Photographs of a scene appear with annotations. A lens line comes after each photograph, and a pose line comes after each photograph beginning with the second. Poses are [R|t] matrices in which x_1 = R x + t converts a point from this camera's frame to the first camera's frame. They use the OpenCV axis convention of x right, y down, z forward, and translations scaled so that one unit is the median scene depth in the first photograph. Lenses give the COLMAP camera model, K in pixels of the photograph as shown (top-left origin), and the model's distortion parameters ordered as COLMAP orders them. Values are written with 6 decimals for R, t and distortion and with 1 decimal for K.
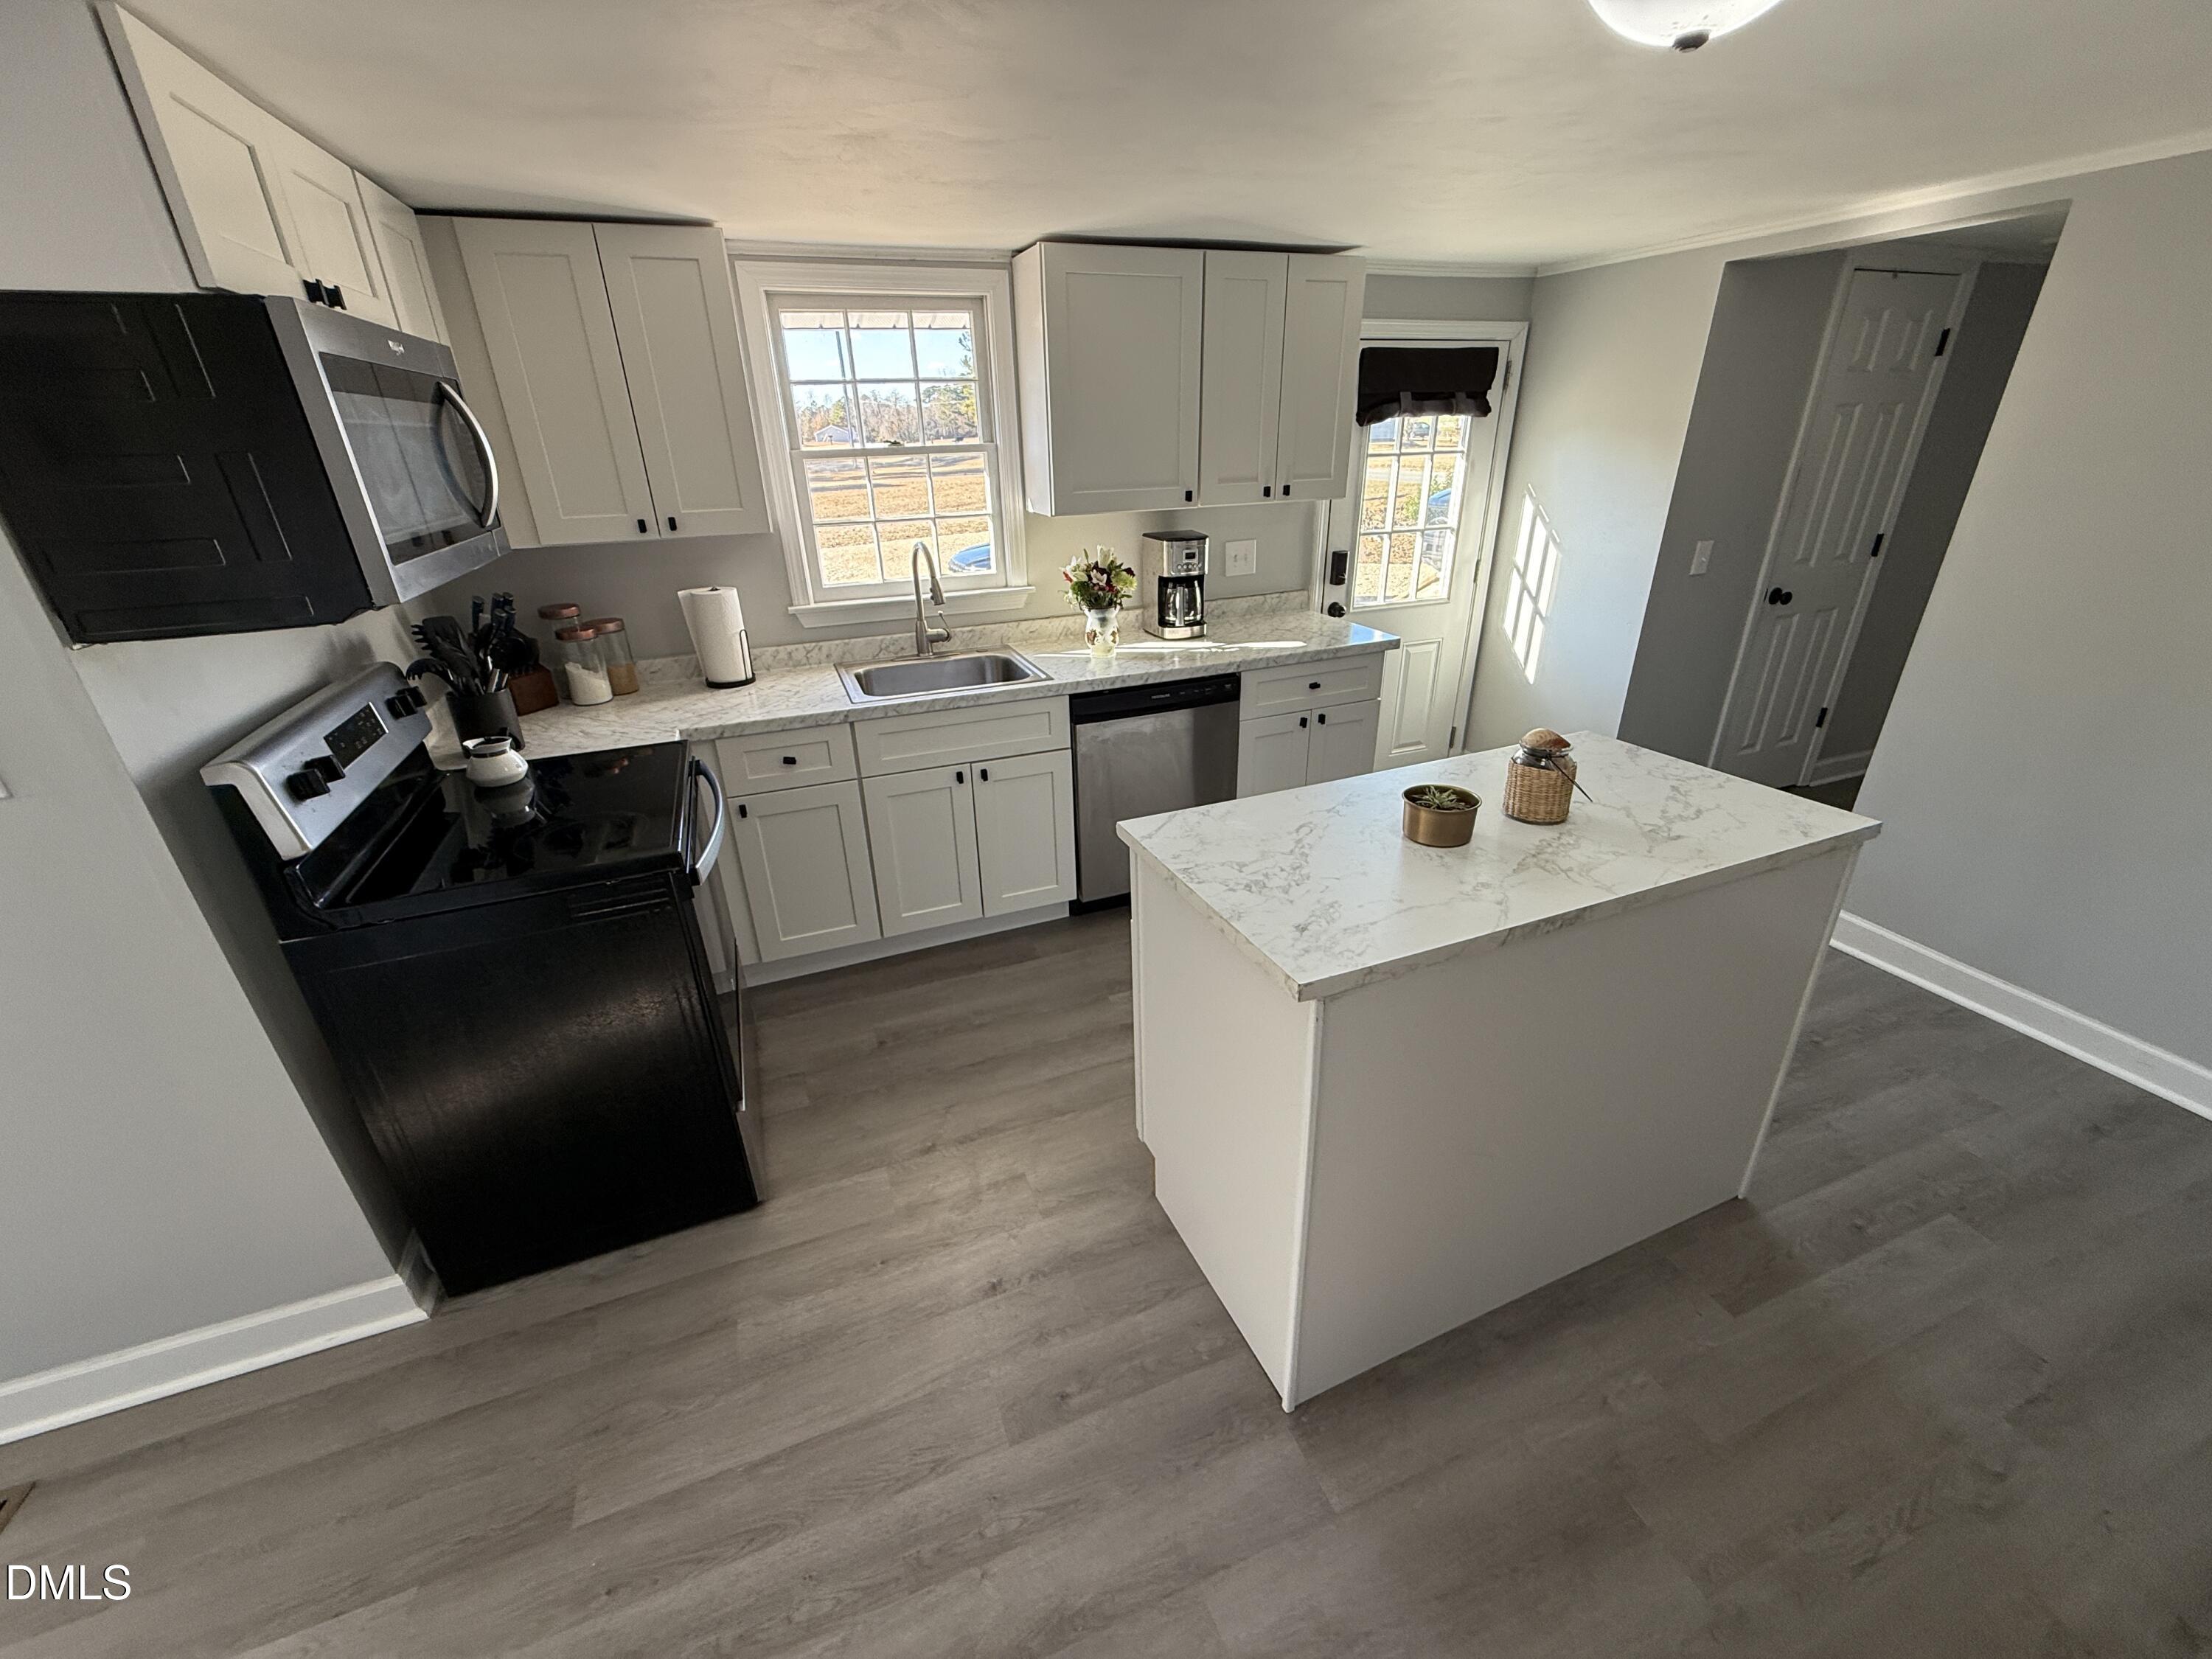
lens RADIAL K [[883.1, 0, 1112.3], [0, 883.1, 833.6], [0, 0, 1]] dist [0.001989, -0.000026]
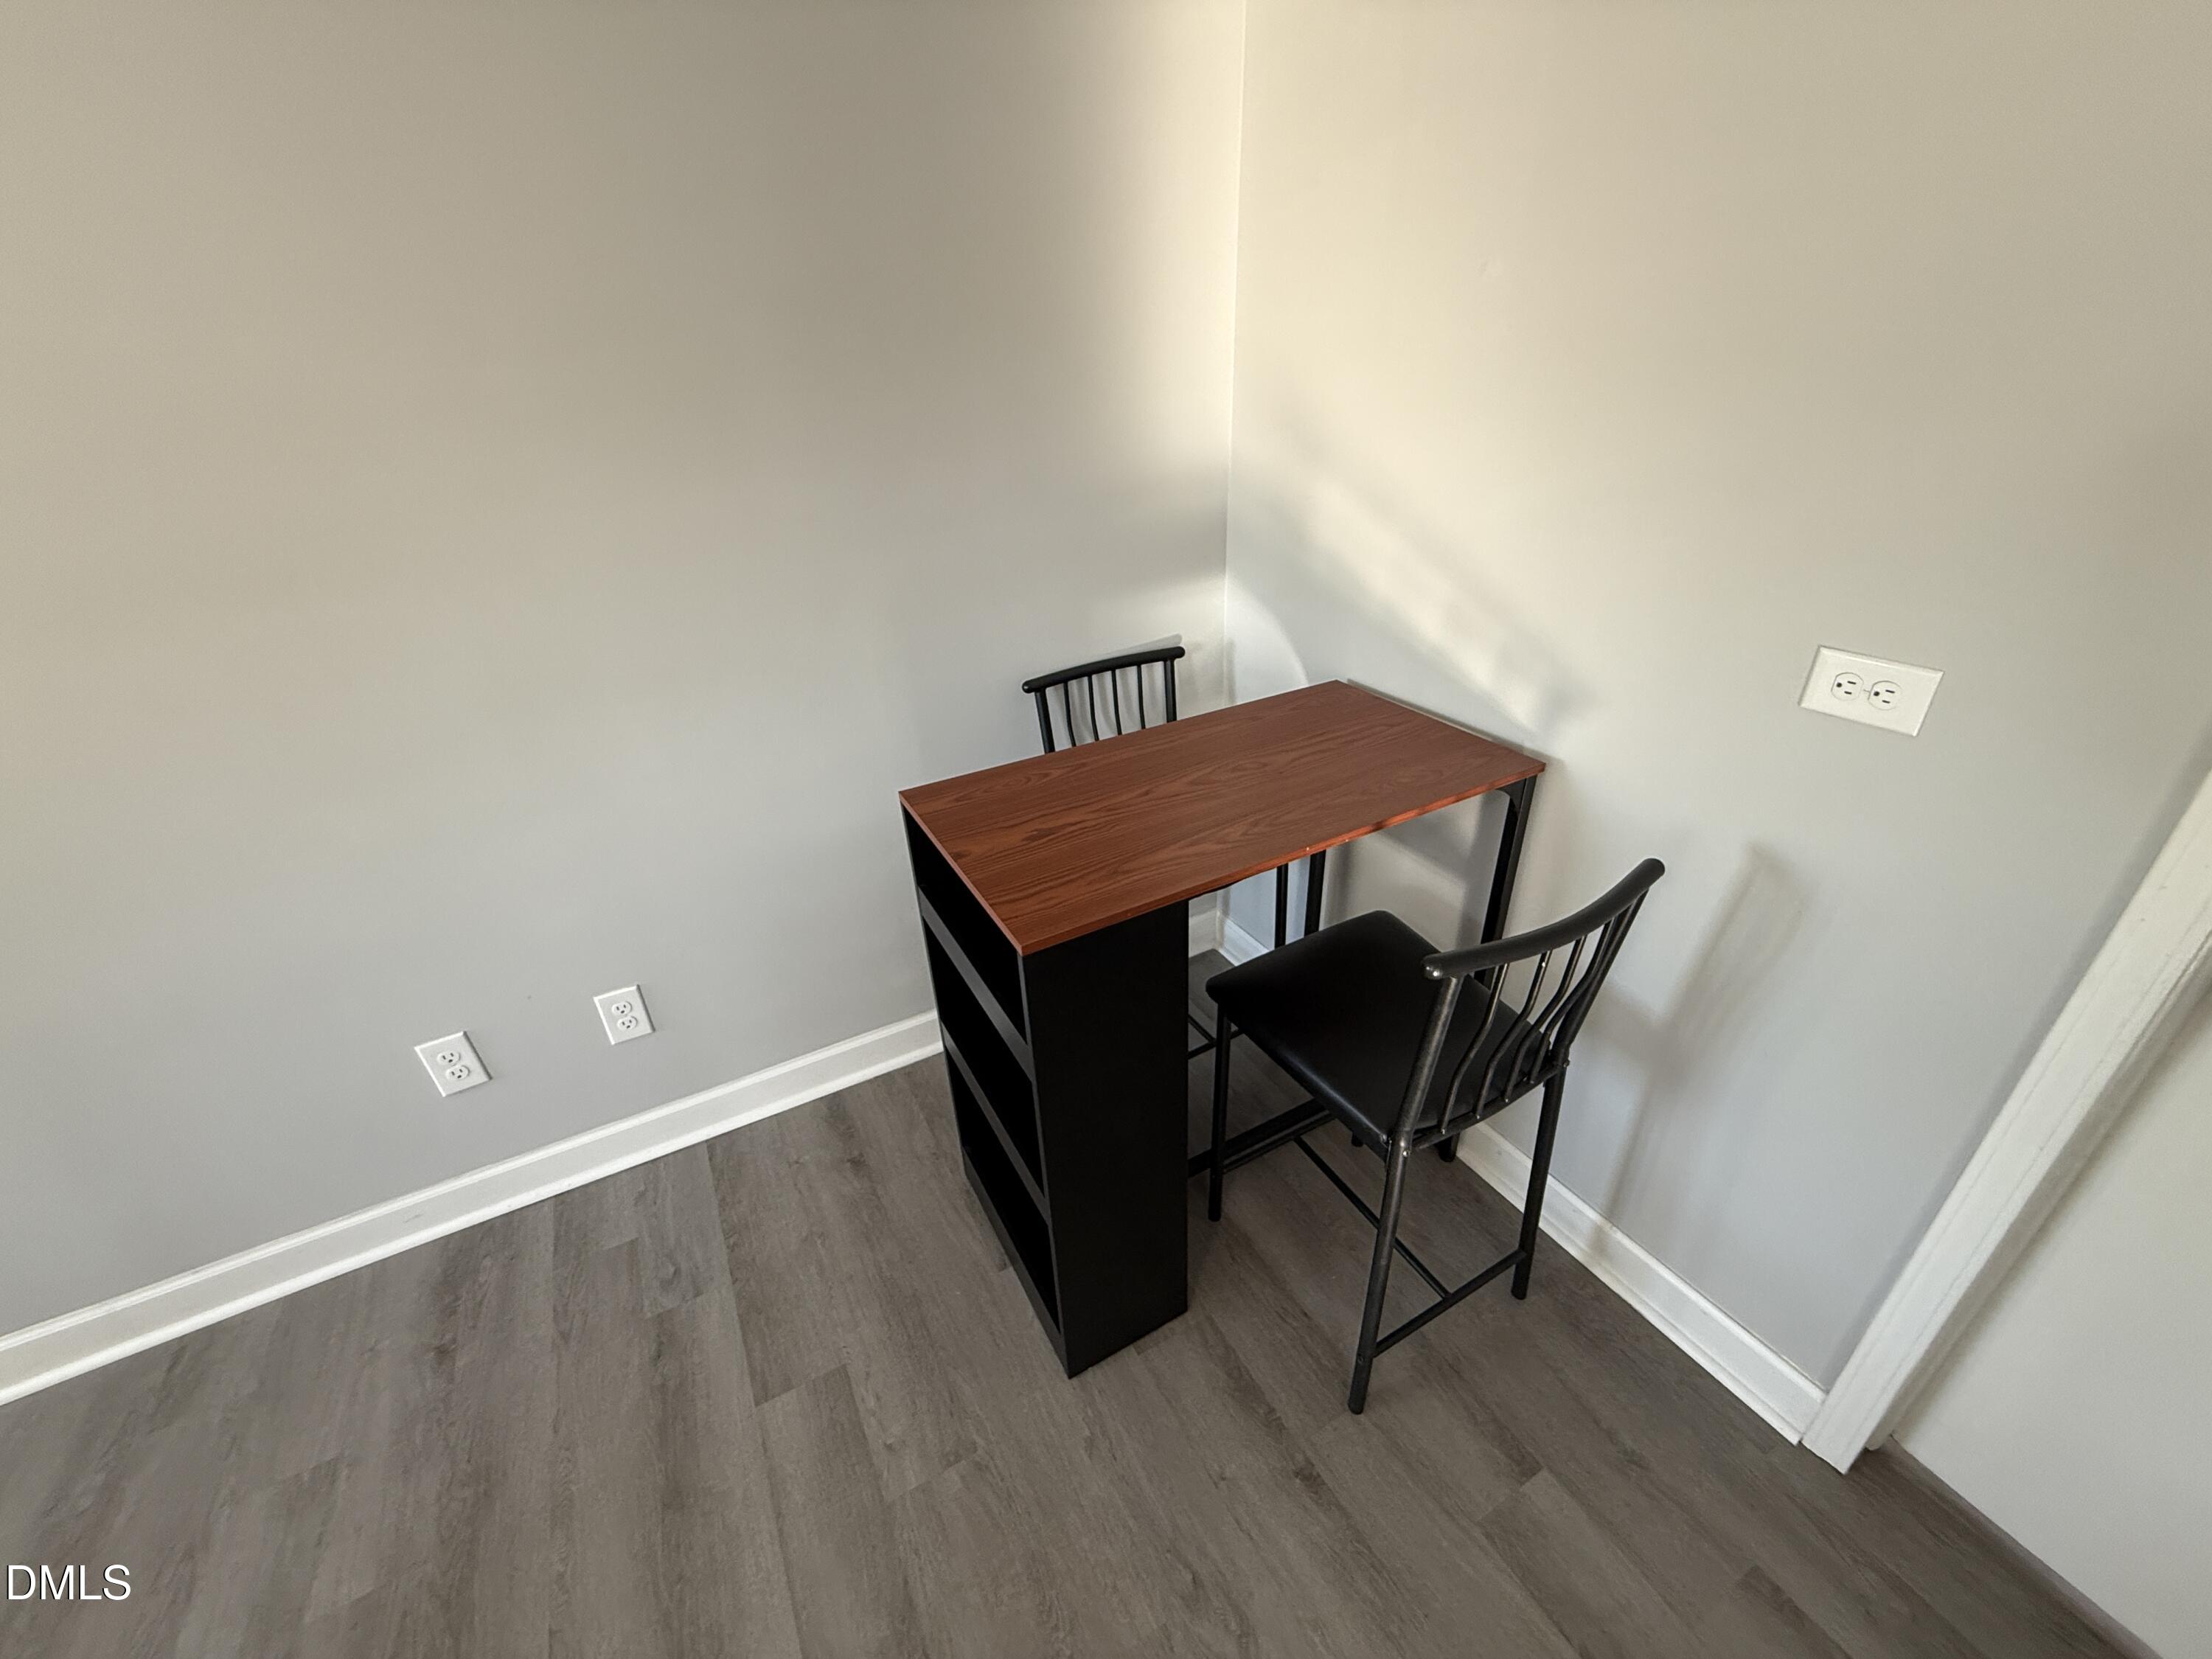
lens RADIAL K [[883.1, 0, 1108.0], [0, 883.1, 841.5], [0, 0, 1]] dist [0.001989, -0.000026]
pose [[-0.115207, -0.451138, 0.884987, 0.727862], [0.460146, 0.765329, 0.450042, -0.070976], [-0.880337, 0.459071, 0.119419, 0.303235]]
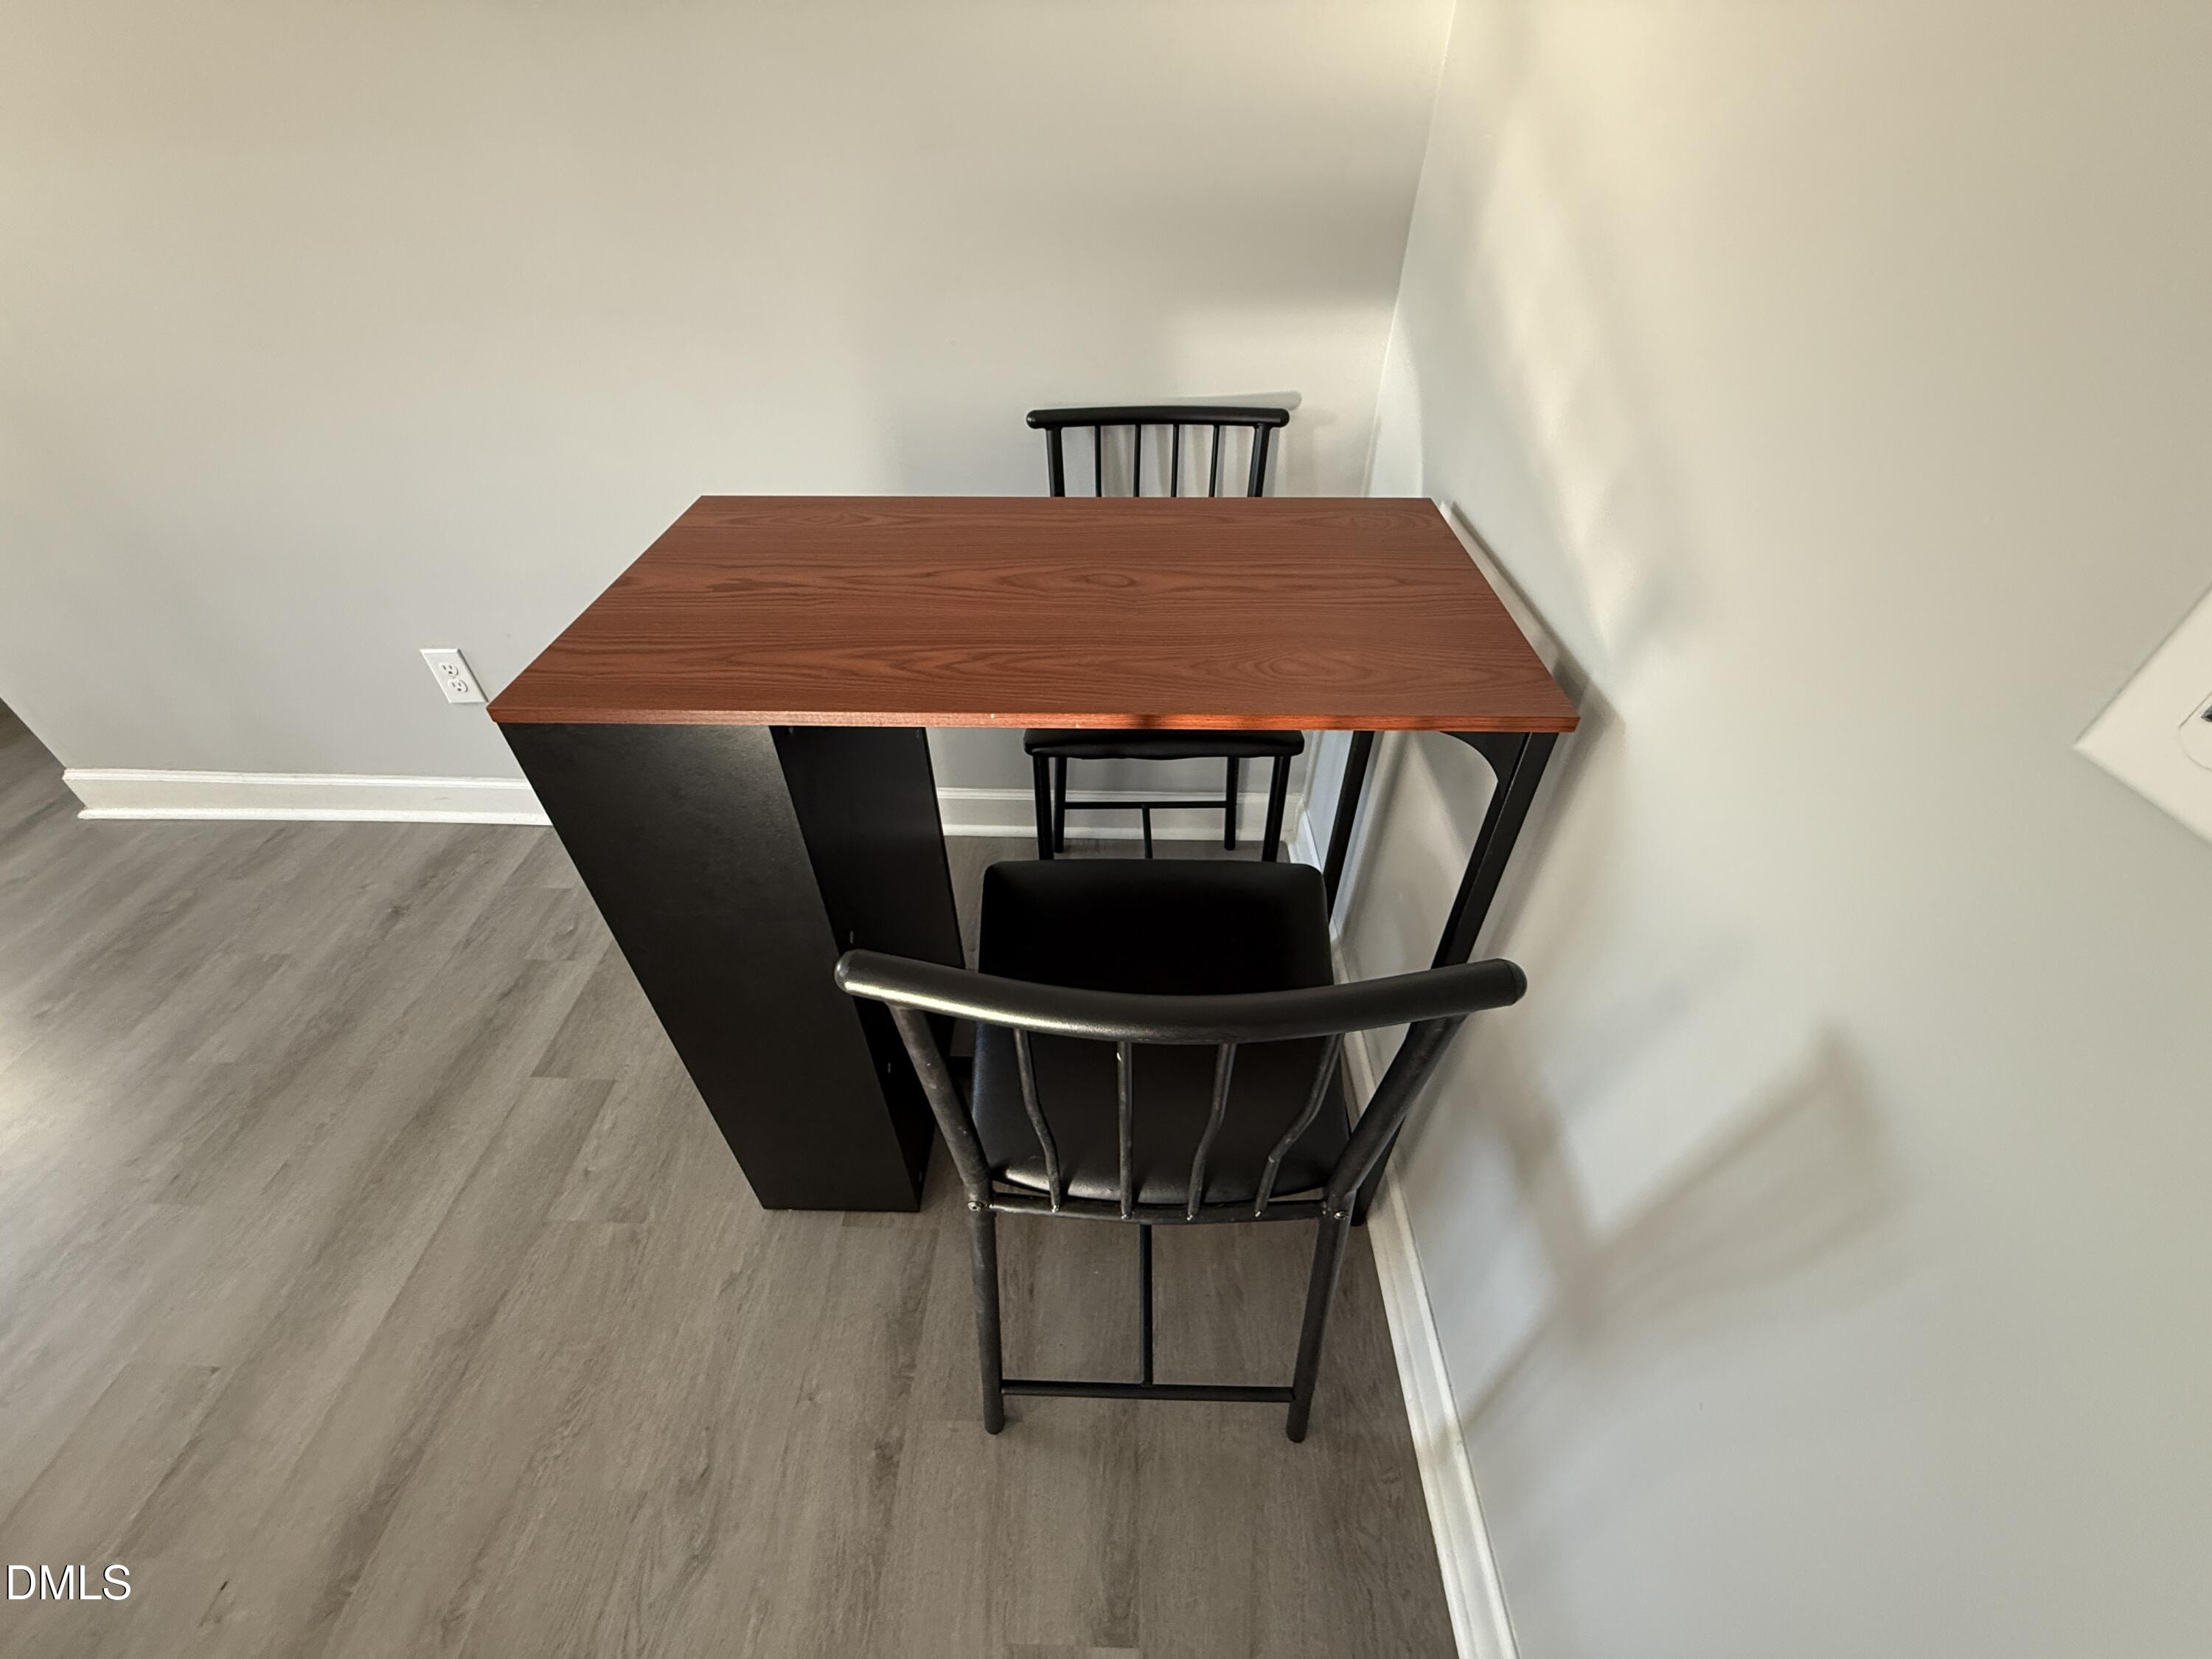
lens RADIAL K [[883.1, 0, 1101.2], [0, 883.1, 836.8], [0, 0, 1]] dist [0.001989, -0.000026]
pose [[0.402756, -0.575036, 0.712125, 1.010474], [0.378645, 0.812997, 0.442340, 0.200437], [-0.833316, 0.091487, 0.545173, -0.022238]]
